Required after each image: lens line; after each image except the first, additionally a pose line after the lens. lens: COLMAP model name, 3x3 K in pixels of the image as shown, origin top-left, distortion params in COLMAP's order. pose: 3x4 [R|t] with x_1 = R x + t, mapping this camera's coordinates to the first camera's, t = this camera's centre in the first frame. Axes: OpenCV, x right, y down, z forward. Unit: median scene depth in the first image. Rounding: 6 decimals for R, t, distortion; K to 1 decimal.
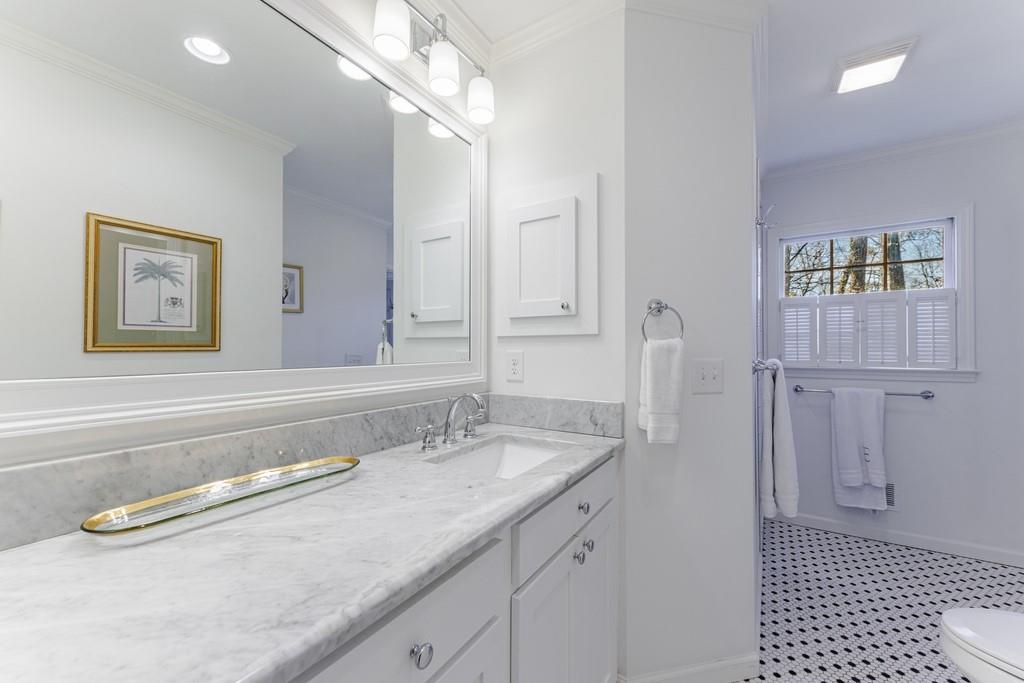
lens RADIAL K [[415.8, 0, 505.9], [0, 415.8, 335.2], [0, 0, 1]] dist [0.000059, -0.005486]
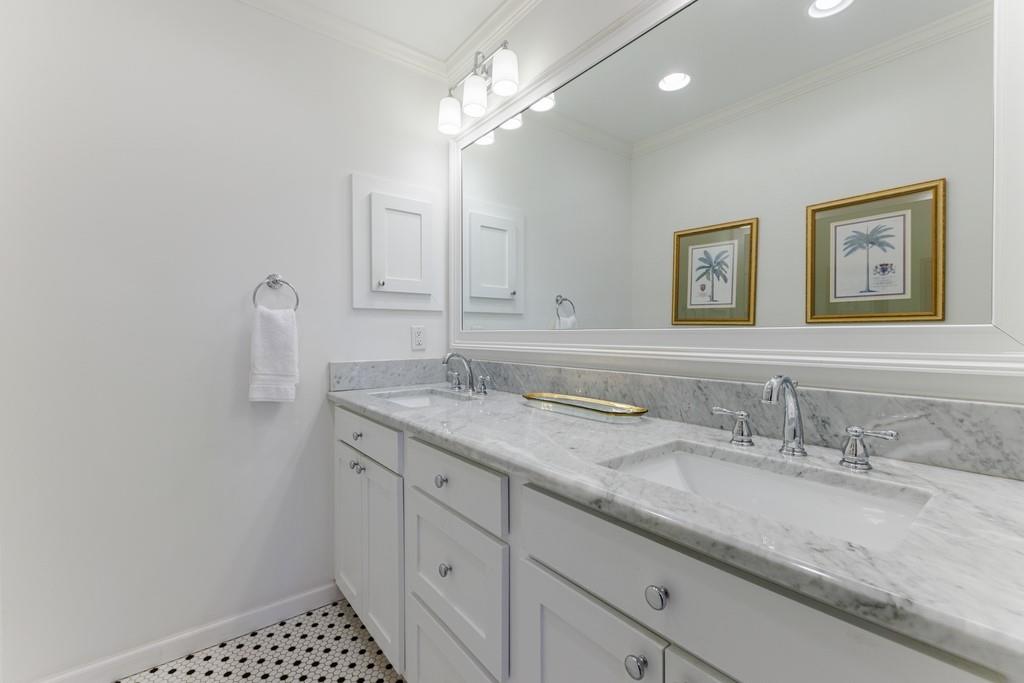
lens RADIAL K [[435.3, 0, 514.6], [0, 435.3, 338.3], [0, 0, 1]] dist [0.000409, -0.000392]
pose [[-0.340060, 0.013880, -0.940301, 0.439375], [0.032611, 0.999464, 0.002959, 0.050347], [0.939838, -0.029658, -0.340330, 0.596112]]
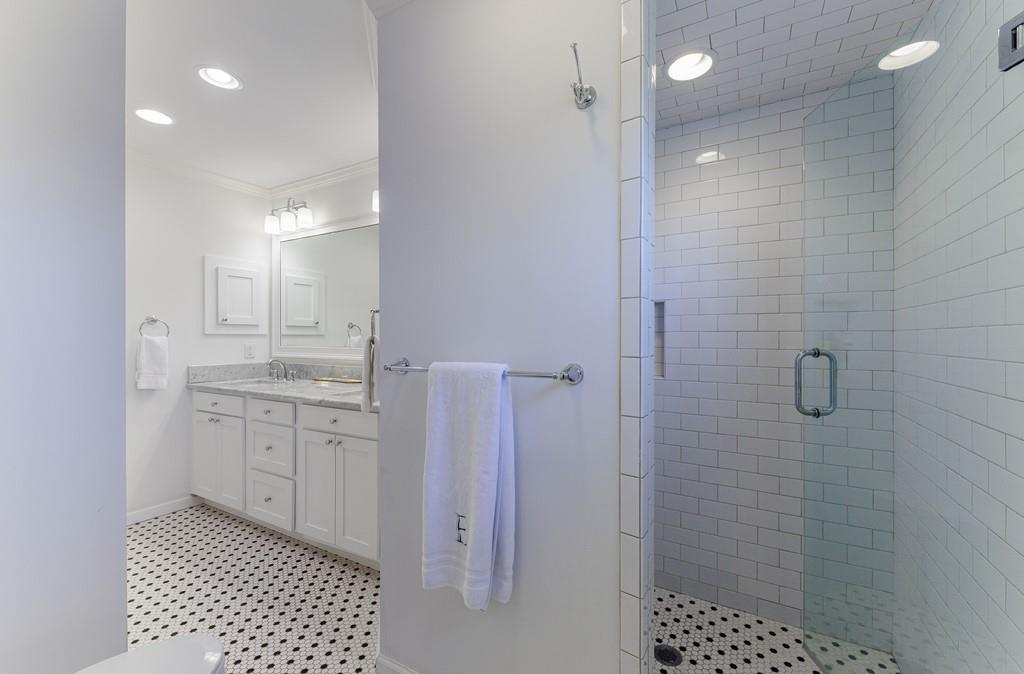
lens RADIAL K [[406.3, 0, 536.6], [0, 406.3, 338.6], [0, 0, 1]] dist [0.001475, 0.000059]
pose [[0.077830, 0.006173, -0.996948, 1.303944], [0.029939, 0.999515, 0.008526, 0.015254], [0.996517, -0.030512, 0.077607, 1.074710]]
